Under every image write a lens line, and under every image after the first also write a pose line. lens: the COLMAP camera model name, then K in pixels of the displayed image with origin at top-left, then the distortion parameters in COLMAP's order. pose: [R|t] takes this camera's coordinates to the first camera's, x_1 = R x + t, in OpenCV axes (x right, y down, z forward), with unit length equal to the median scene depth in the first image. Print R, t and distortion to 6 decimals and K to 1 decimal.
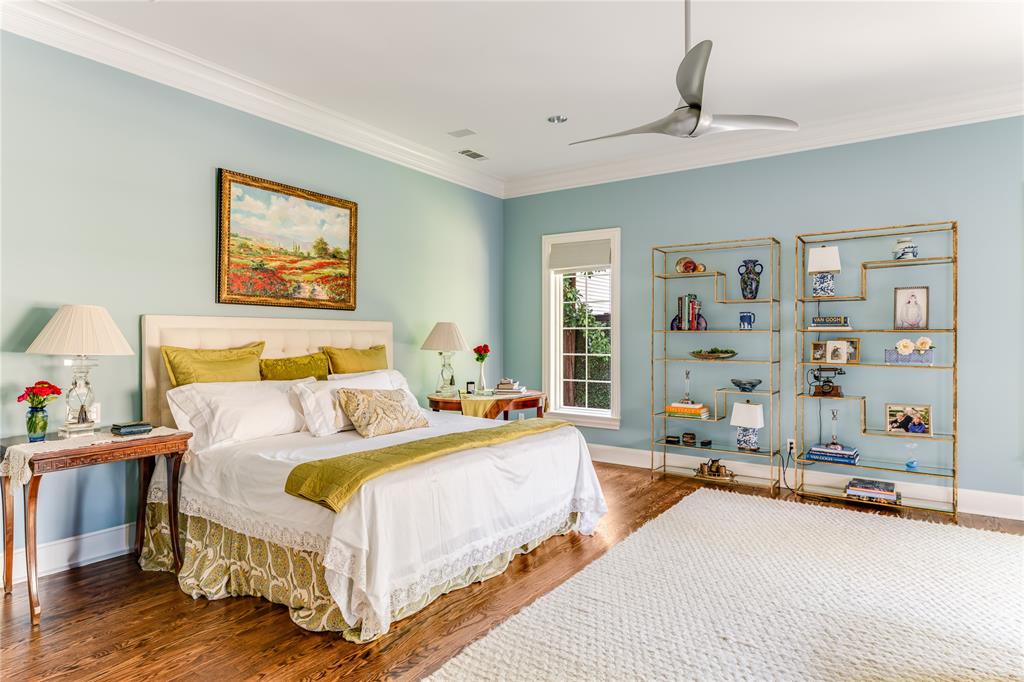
lens RADIAL K [[569.9, 0, 511.5], [0, 569.9, 339.8], [0, 0, 1]] dist [0.001072, -0.000130]
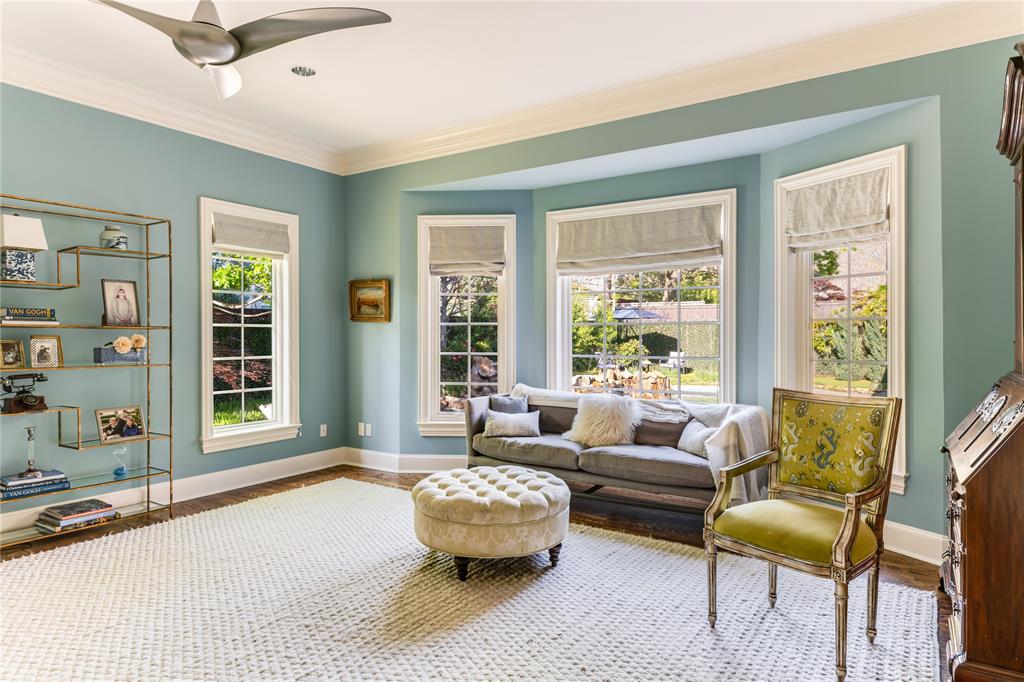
lens RADIAL K [[618.7, 0, 511.5], [0, 618.7, 340.1], [0, 0, 1]] dist [-0.007433, -0.001183]
pose [[-0.031810, -0.009096, 0.999453, -0.315485], [0.006803, 0.999933, 0.009317, -0.000098], [-0.999471, 0.007096, -0.031746, 0.393717]]
